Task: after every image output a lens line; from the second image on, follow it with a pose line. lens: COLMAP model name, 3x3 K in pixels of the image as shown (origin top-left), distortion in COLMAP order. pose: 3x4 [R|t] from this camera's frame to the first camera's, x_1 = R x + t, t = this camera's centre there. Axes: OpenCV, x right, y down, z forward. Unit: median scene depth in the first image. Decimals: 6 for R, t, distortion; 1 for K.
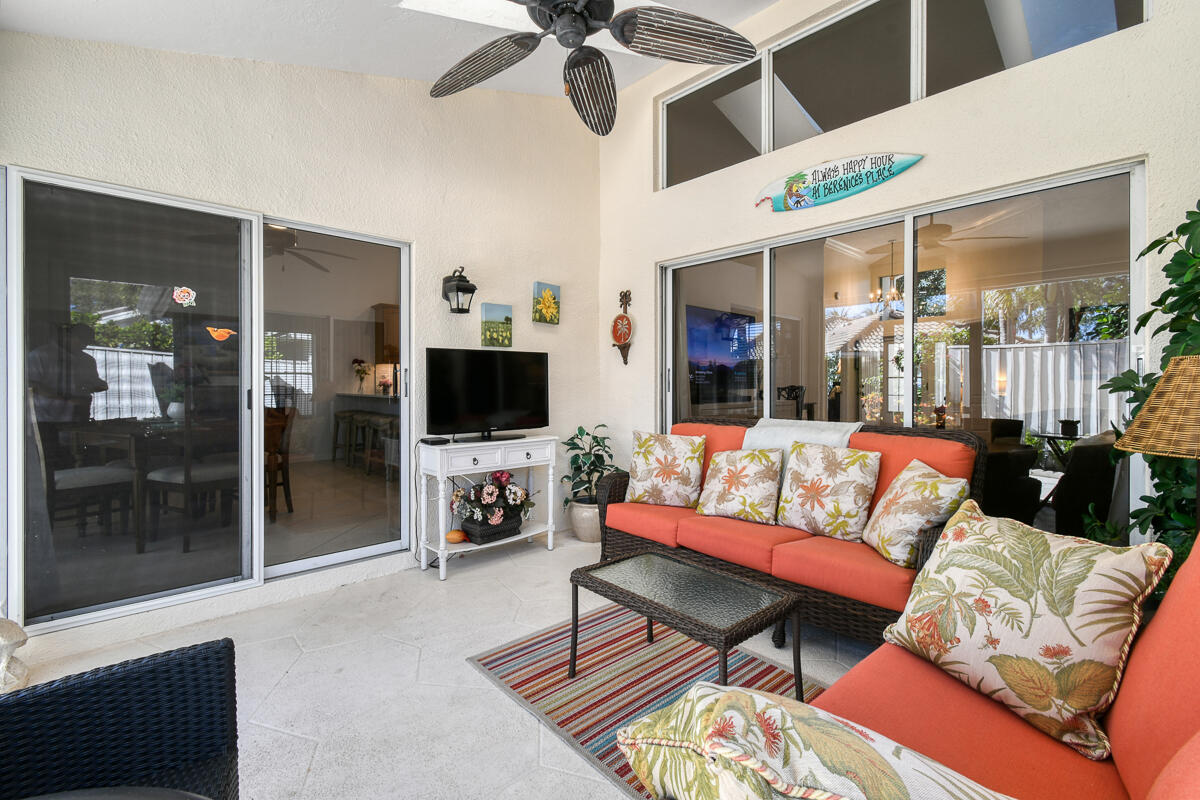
lens RADIAL K [[541.8, 0, 602.0], [0, 541.8, 391.2], [0, 0, 1]] dist [0.008795, -0.003954]
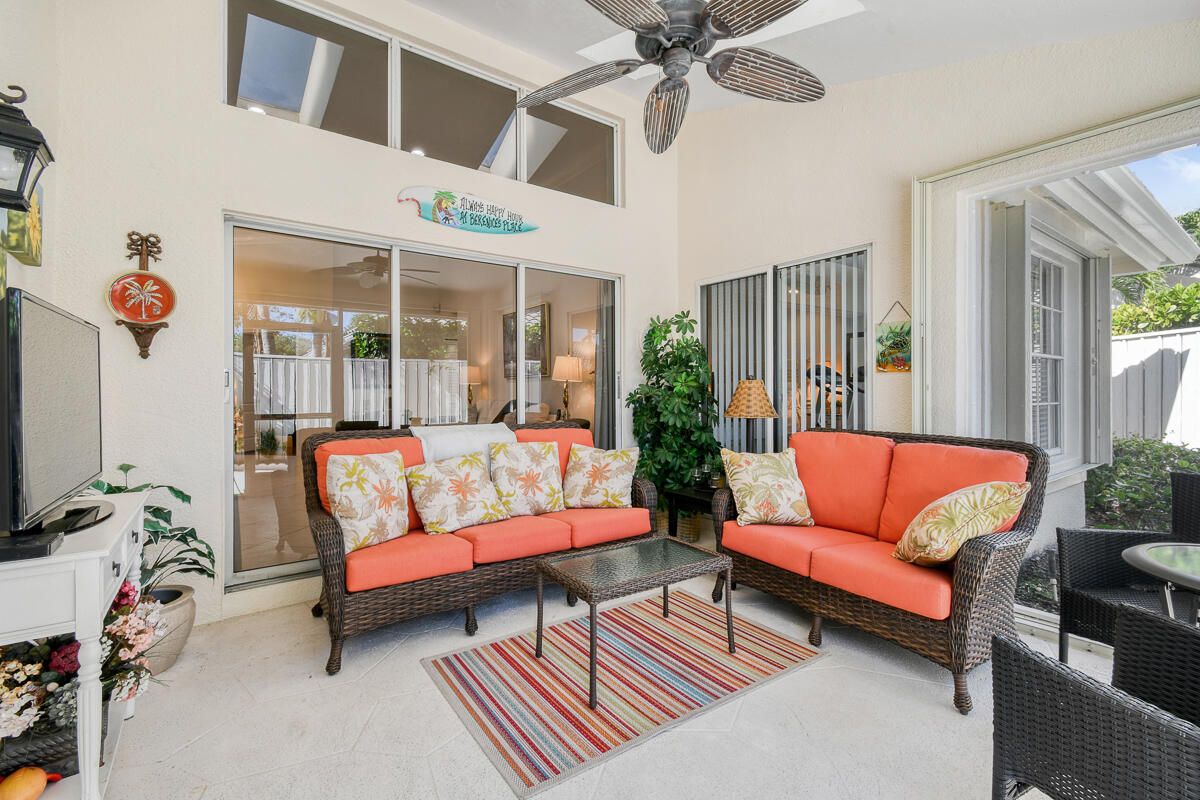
lens RADIAL K [[541.8, 0, 601.7], [0, 541.8, 393.4], [0, 0, 1]] dist [0.008795, -0.003954]
pose [[0.107338, -0.004469, 0.994213, -0.653909], [0.014531, 0.999890, 0.002926, -0.007708], [-0.994116, 0.014133, 0.107391, 0.590934]]
